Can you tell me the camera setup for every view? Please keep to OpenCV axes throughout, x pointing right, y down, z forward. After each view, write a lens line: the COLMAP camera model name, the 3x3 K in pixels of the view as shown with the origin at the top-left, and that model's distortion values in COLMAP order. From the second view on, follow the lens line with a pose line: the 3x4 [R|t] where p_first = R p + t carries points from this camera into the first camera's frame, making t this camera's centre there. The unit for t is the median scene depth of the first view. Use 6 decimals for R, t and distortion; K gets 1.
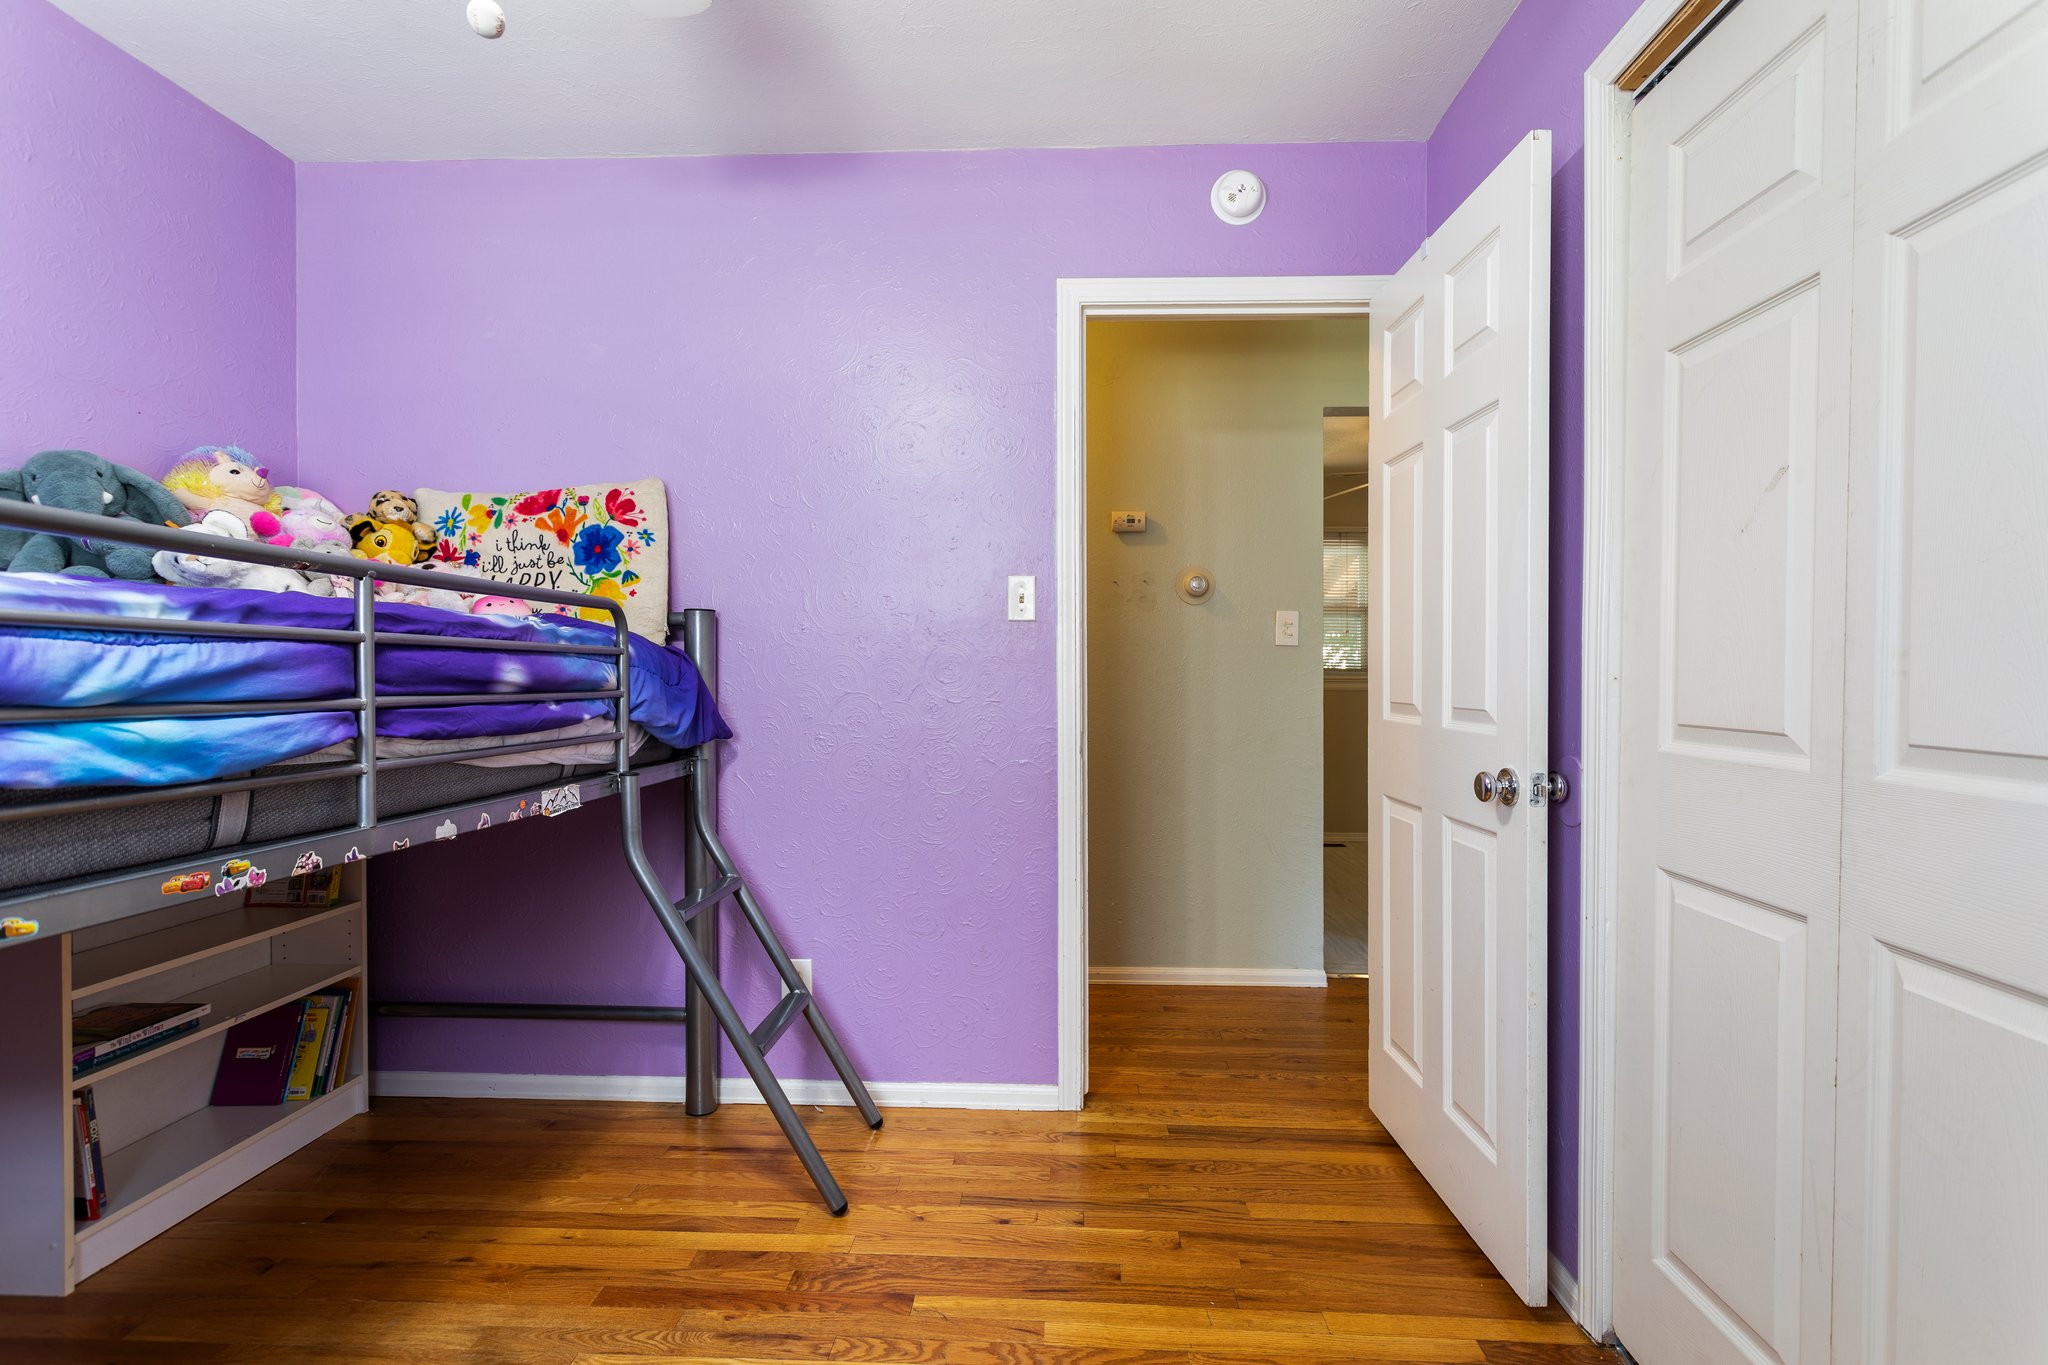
lens RADIAL K [[968.2, 0, 1025.6], [0, 968.2, 678.1], [0, 0, 1]] dist [-0.000181, 0.001928]
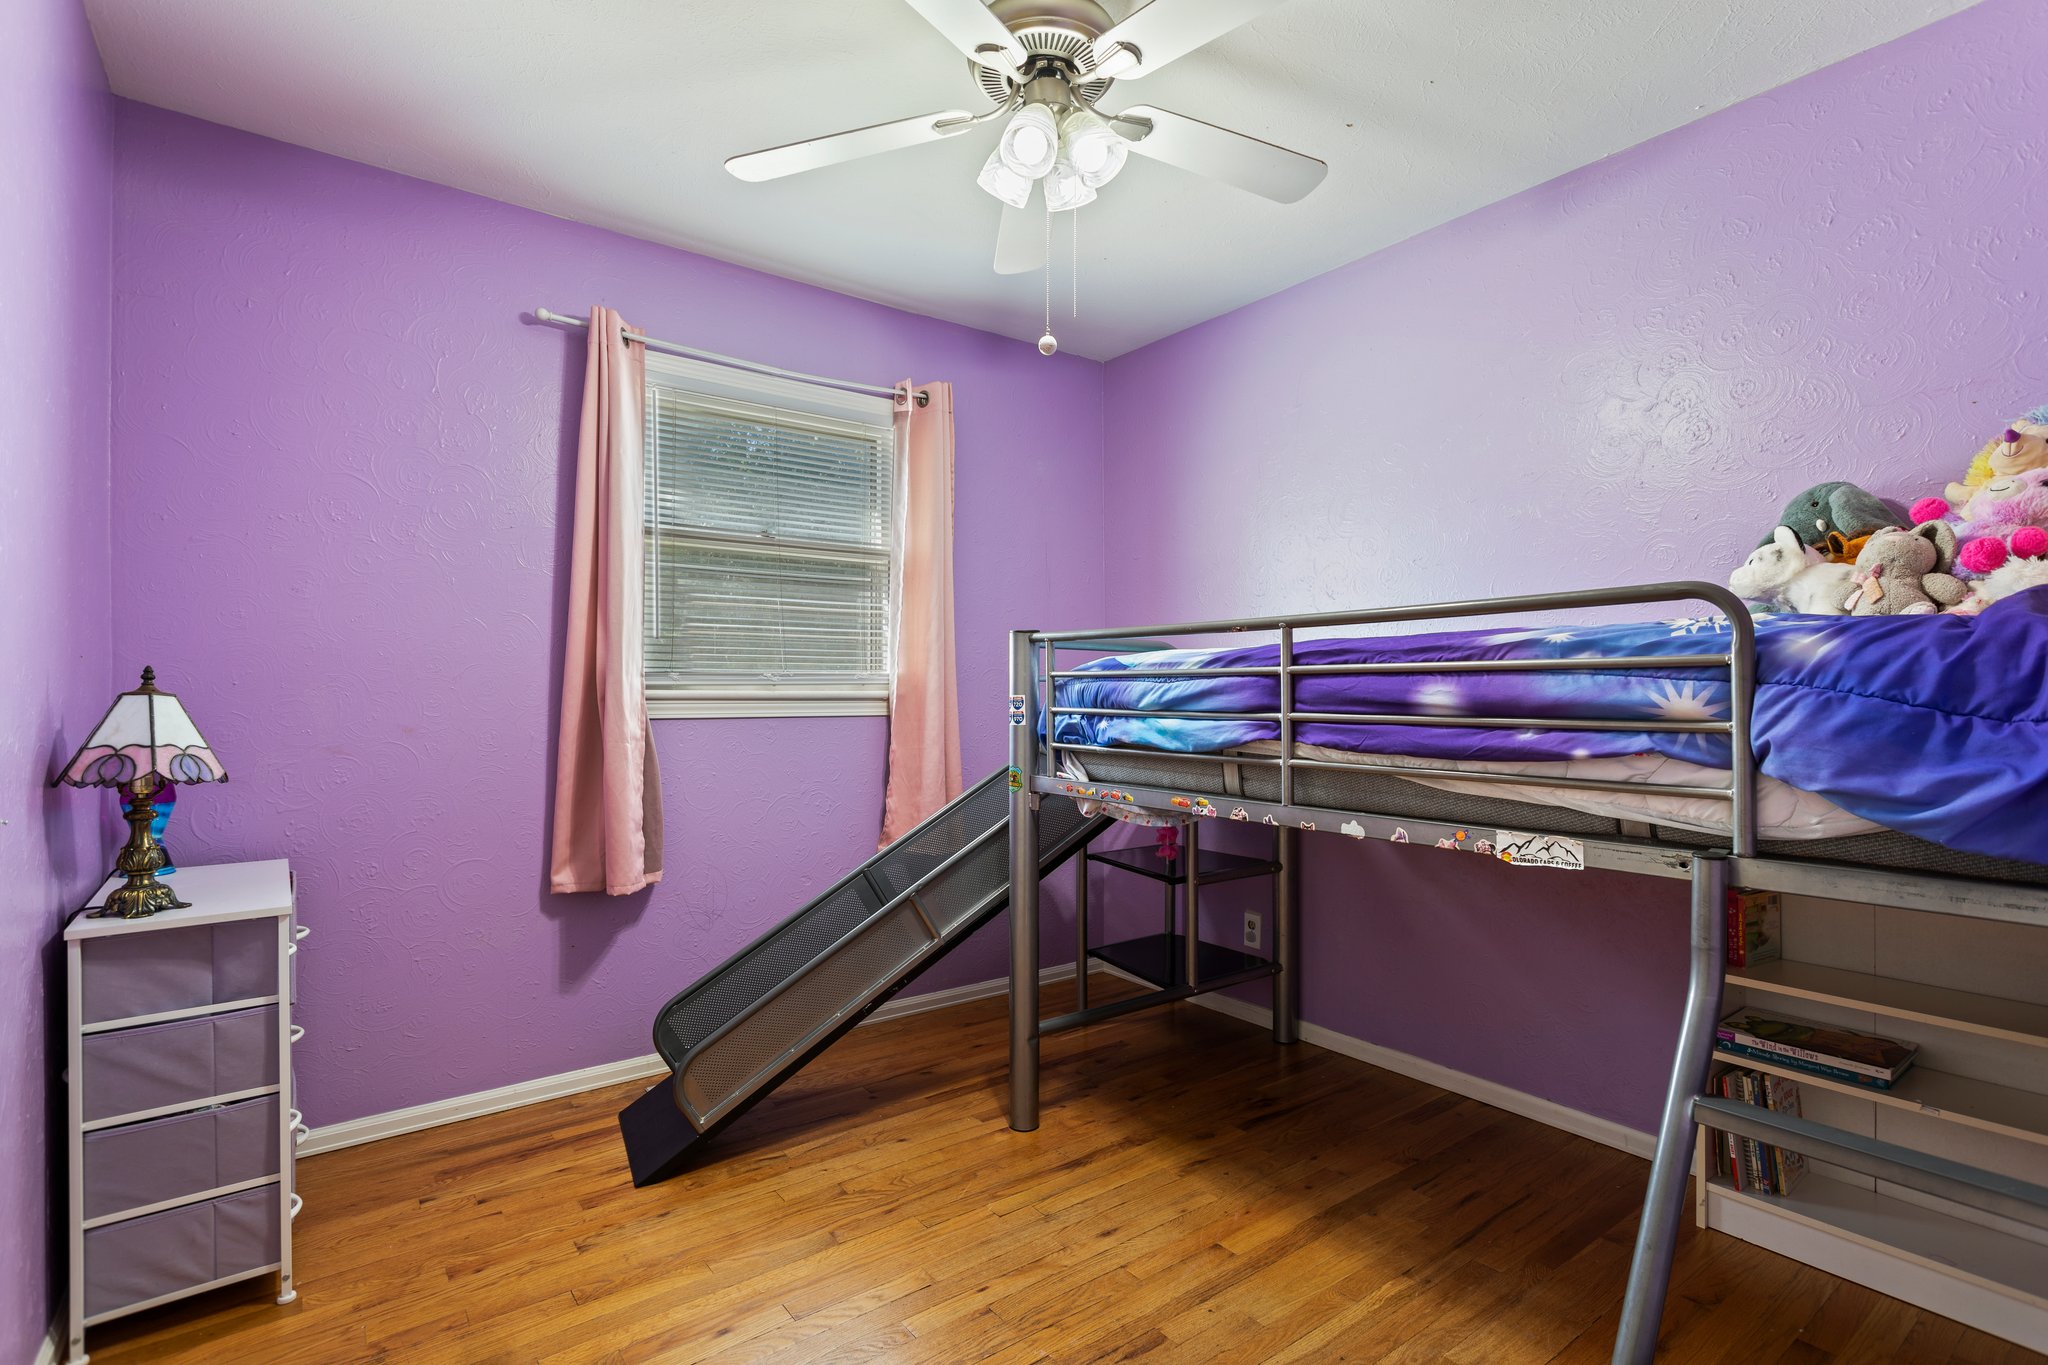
lens RADIAL K [[968.2, 0, 1028.5], [0, 968.2, 690.0], [0, 0, 1]] dist [-0.000181, 0.001928]
pose [[-0.769446, -0.003402, -0.638703, 0.501346], [-0.002000, 0.999994, -0.002916, -0.008391], [0.638709, -0.000967, -0.769448, 1.815577]]
